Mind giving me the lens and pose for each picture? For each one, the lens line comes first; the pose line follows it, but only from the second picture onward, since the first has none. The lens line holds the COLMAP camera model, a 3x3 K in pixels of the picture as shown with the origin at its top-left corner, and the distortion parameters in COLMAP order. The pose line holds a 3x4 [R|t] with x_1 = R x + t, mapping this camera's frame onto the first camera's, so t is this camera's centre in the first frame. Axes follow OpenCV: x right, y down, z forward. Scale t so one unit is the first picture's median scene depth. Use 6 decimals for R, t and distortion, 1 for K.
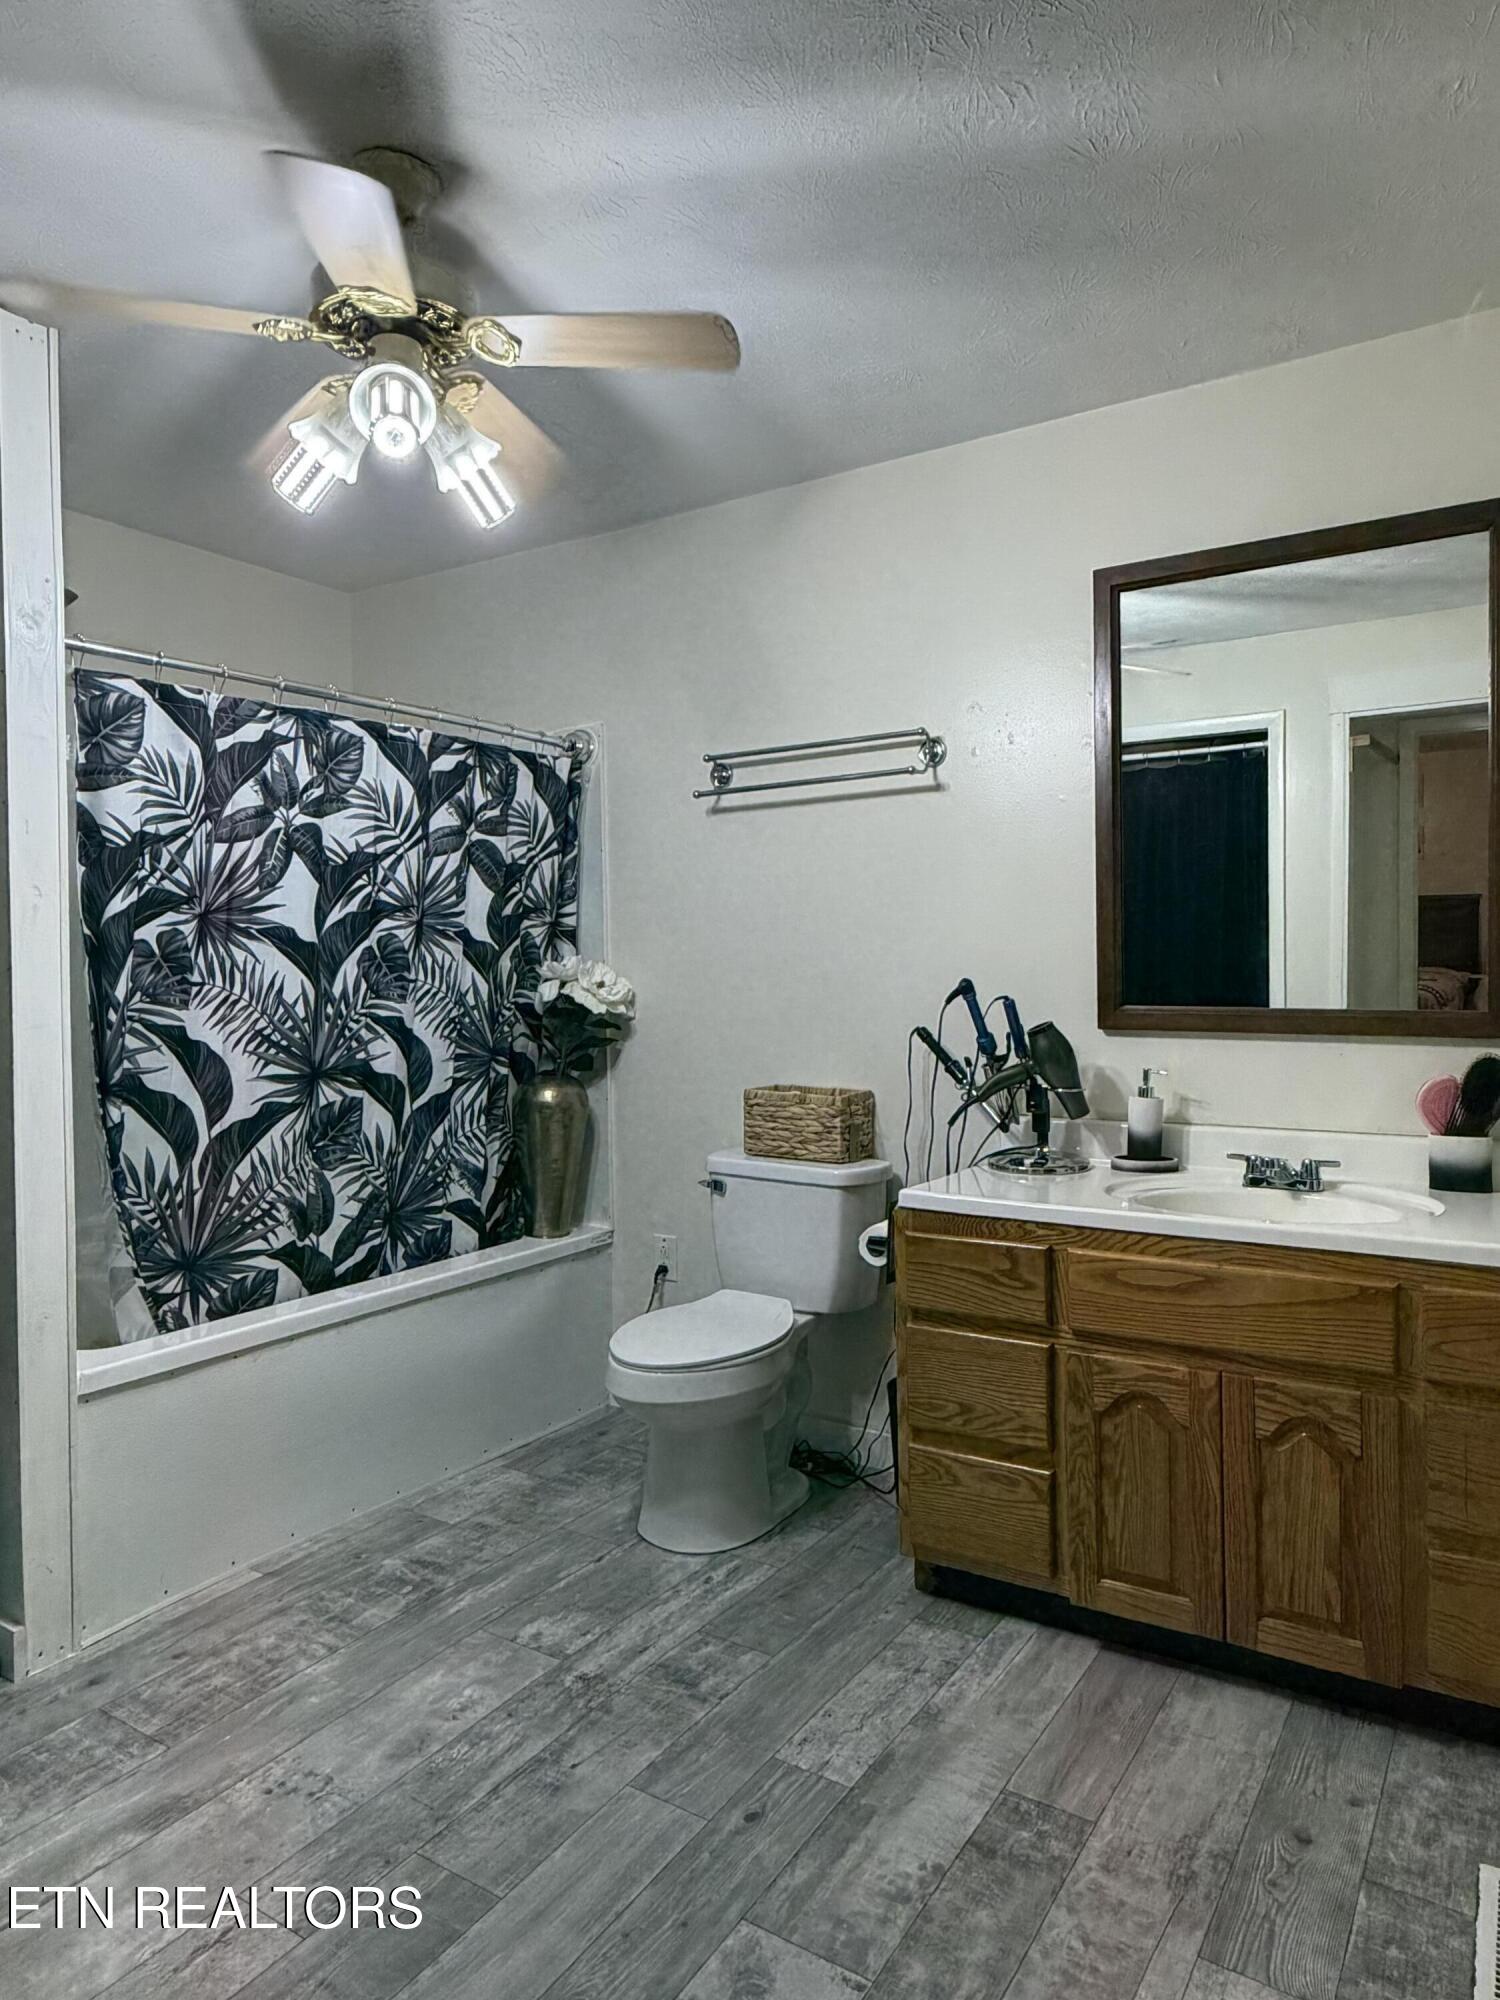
lens RADIAL K [[1269.5, 0, 752.7], [0, 1269.5, 995.1], [0, 0, 1]] dist [0.005152, 0.002086]
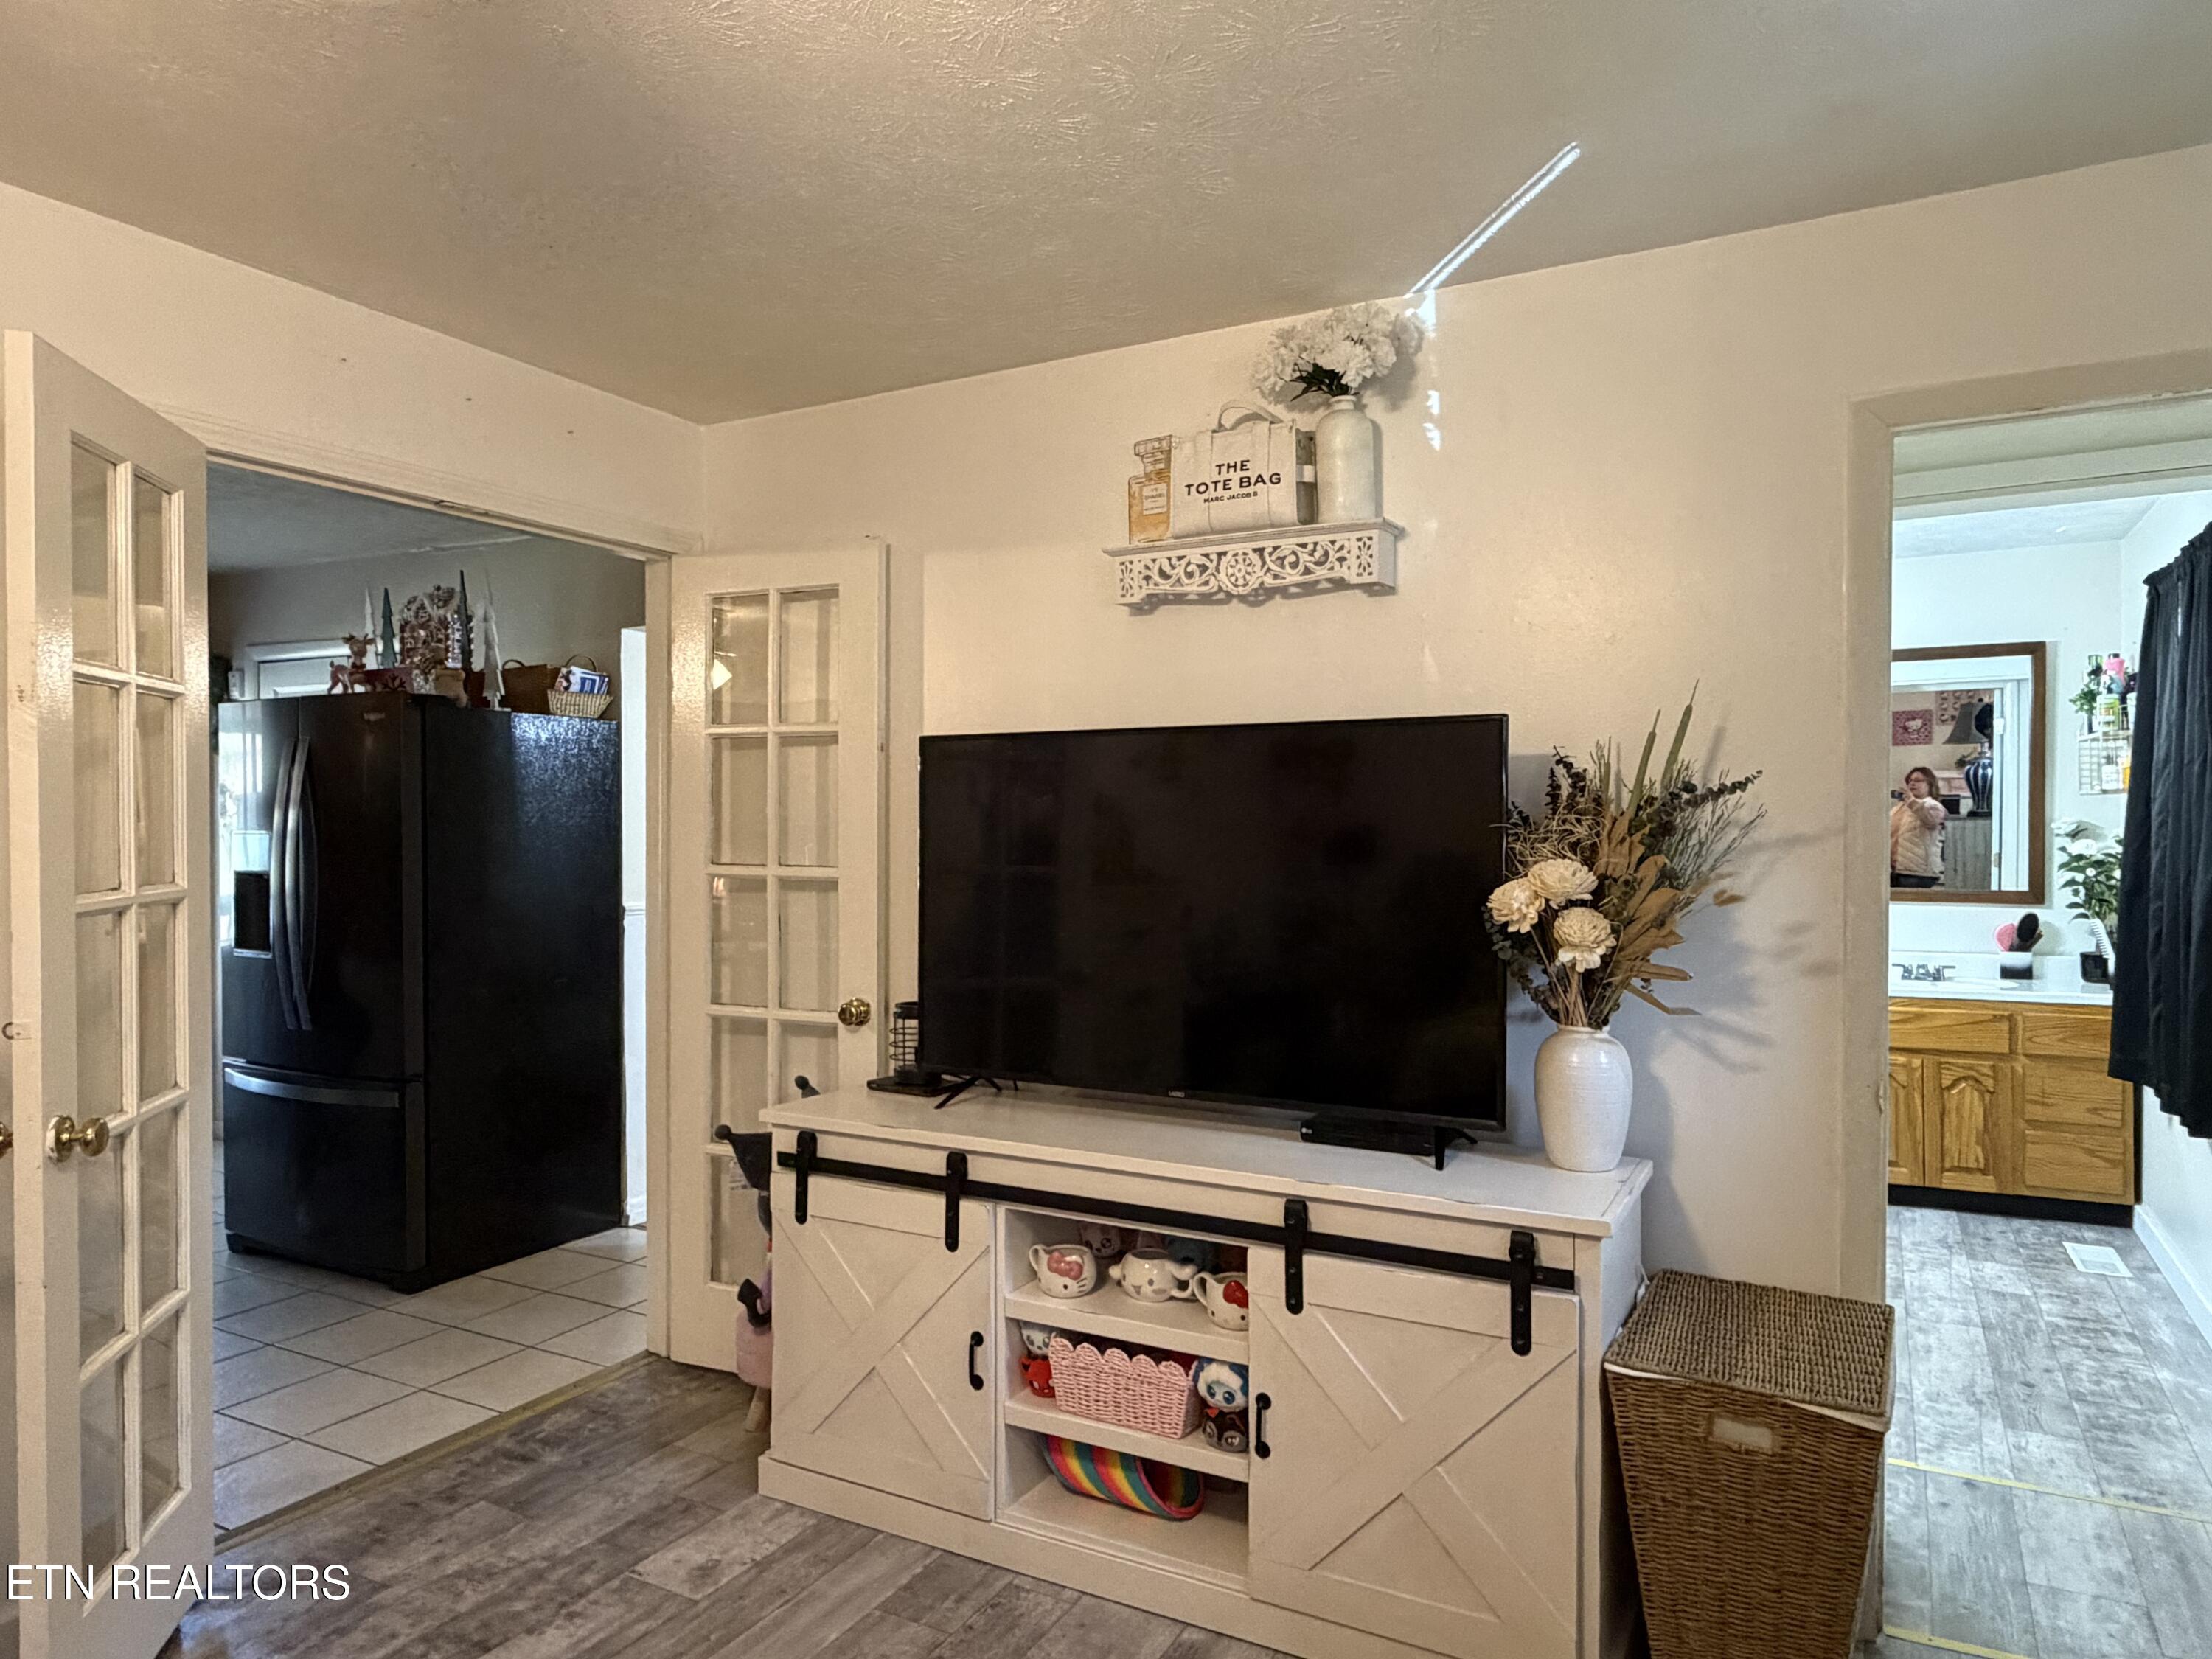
lens RADIAL K [[1404.0, 0, 1103.4], [0, 1404.0, 836.4], [0, 0, 1]] dist [0.005152, 0.002086]
pose [[0.997239, 0.009719, 0.073616, -1.242118], [-0.008041, 0.999702, -0.023059, -0.014025], [-0.073818, 0.022404, 0.997020, -1.330624]]
